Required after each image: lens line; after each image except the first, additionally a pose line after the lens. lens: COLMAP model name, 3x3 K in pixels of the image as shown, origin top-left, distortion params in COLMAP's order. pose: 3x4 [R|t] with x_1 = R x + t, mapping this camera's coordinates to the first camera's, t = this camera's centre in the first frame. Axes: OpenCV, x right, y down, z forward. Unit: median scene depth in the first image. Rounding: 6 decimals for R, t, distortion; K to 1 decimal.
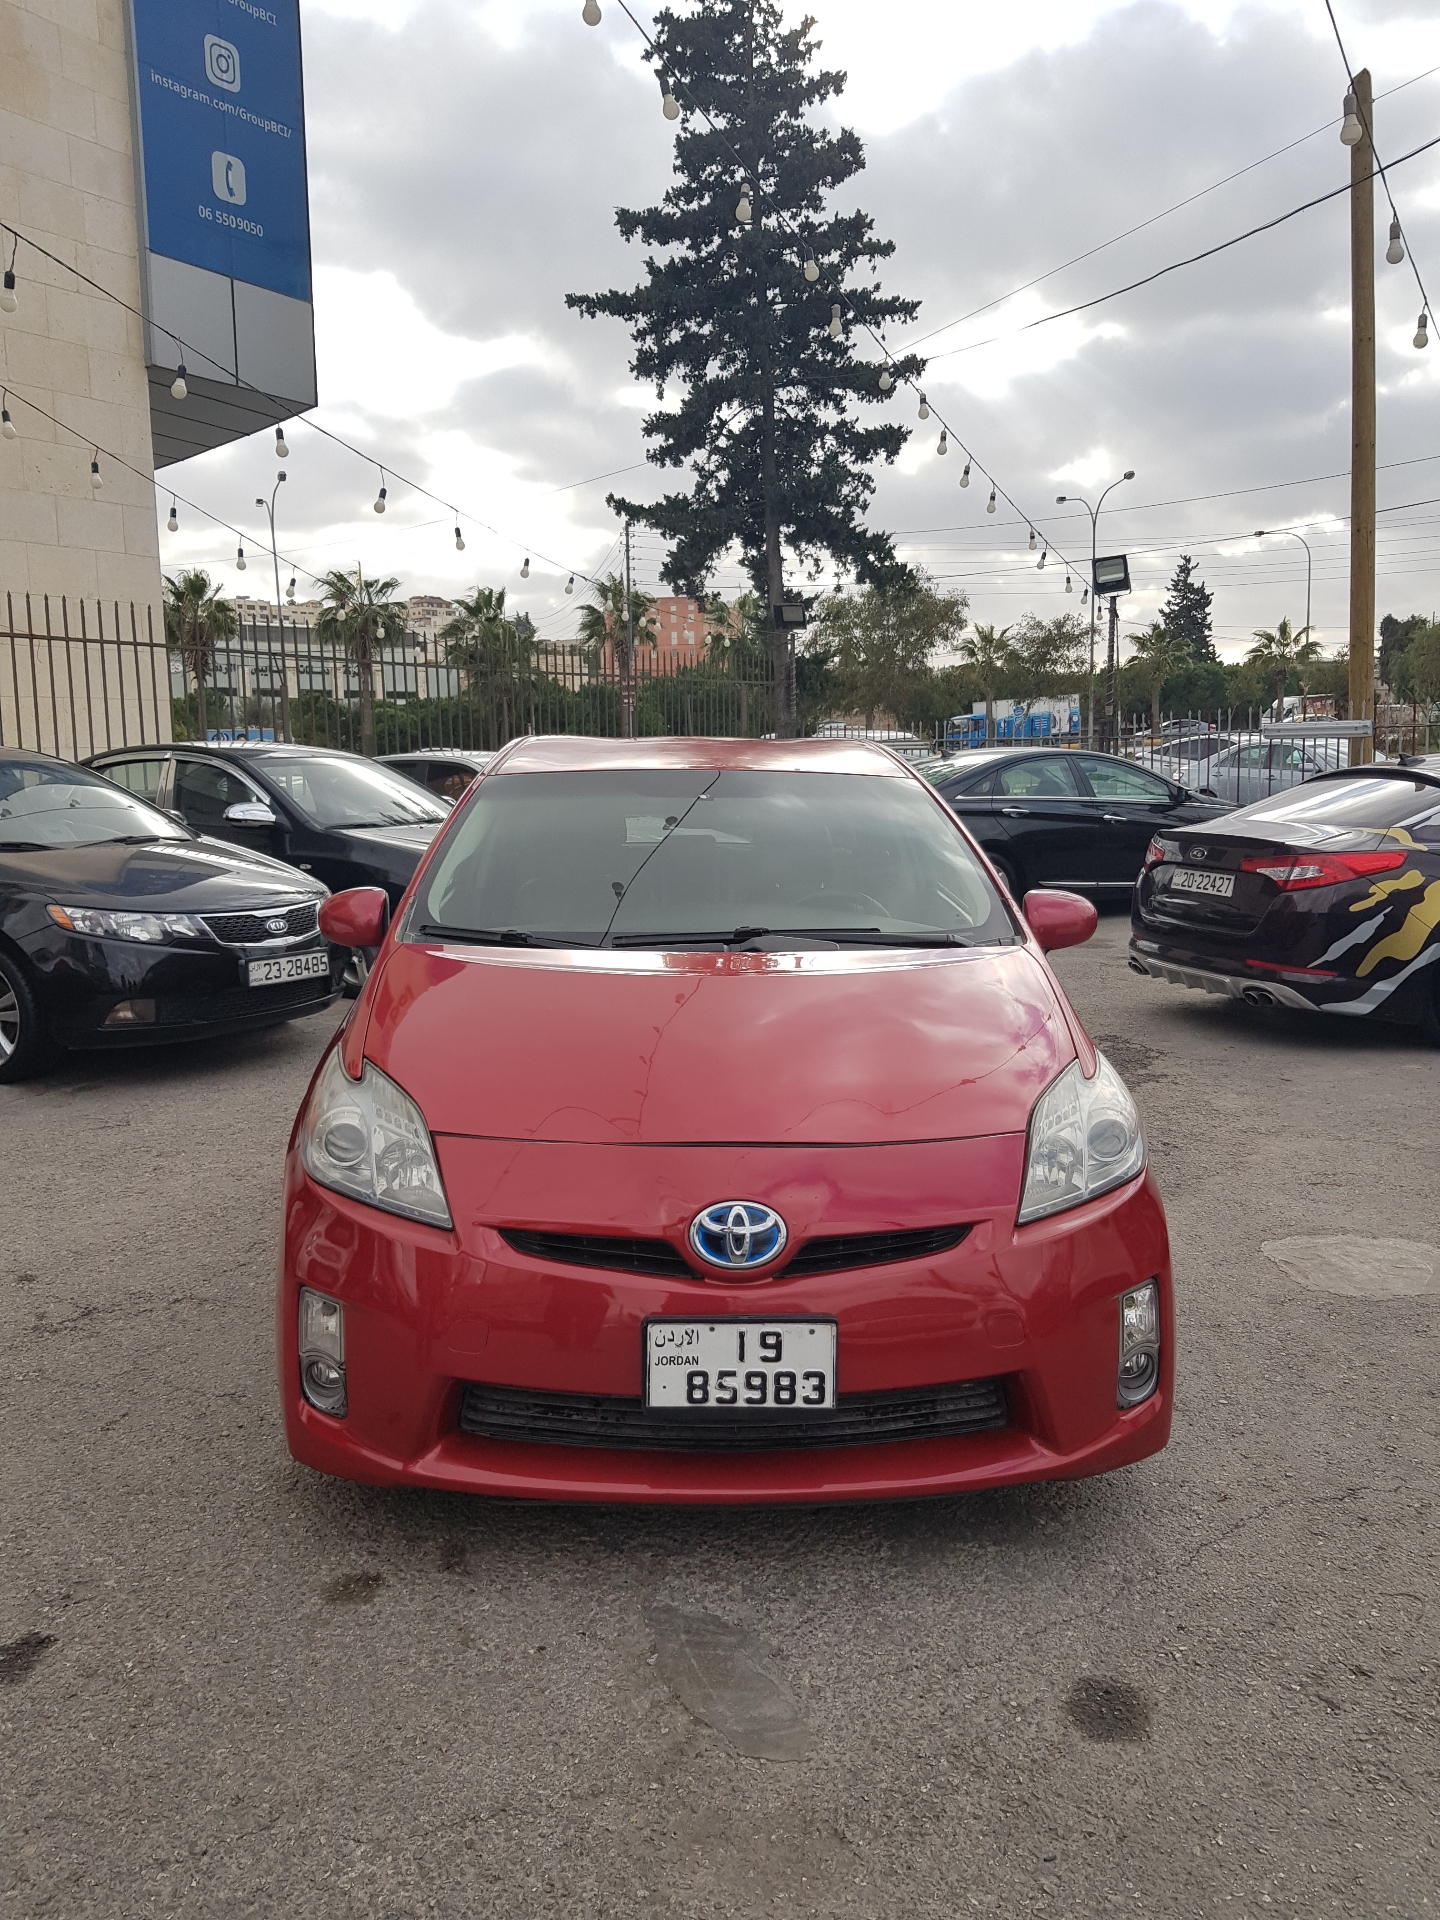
lens RADIAL K [[1529.1, 0, 720.0], [0, 1529.1, 960.0], [0, 0, 1]] dist [0.027413, -0.100290]
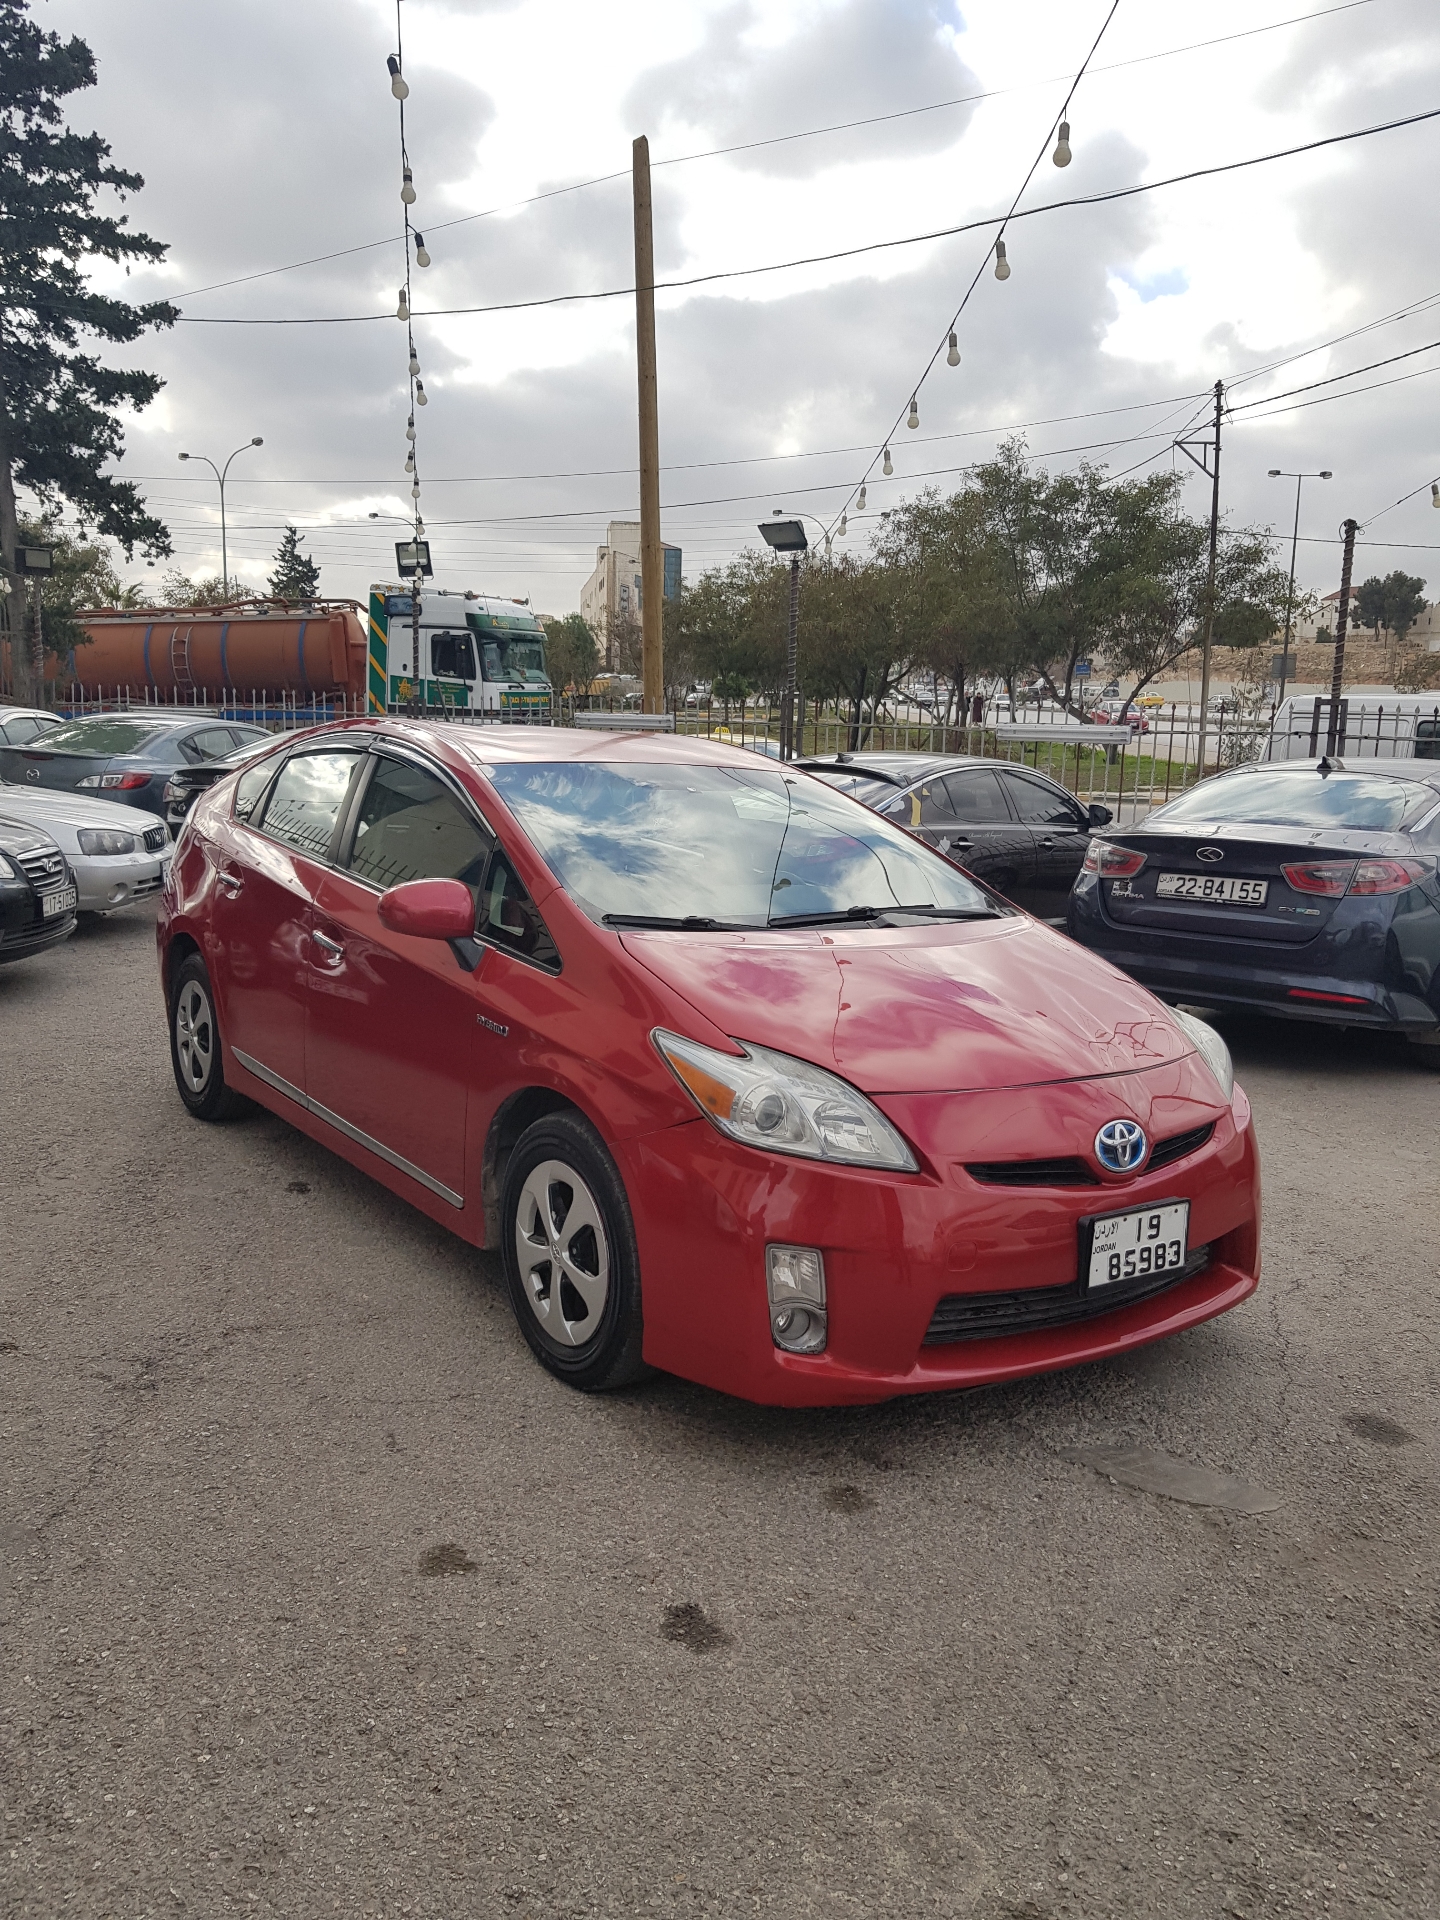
lens RADIAL K [[1492.2, 0, 720.0], [0, 1492.2, 960.0], [0, 0, 1]] dist [0.068102, -0.093504]
pose [[0.826847, -0.048838, 0.560302, -0.136927], [0.034892, 0.998758, 0.035565, -0.004823], [-0.561343, -0.009857, 0.827524, 0.020164]]
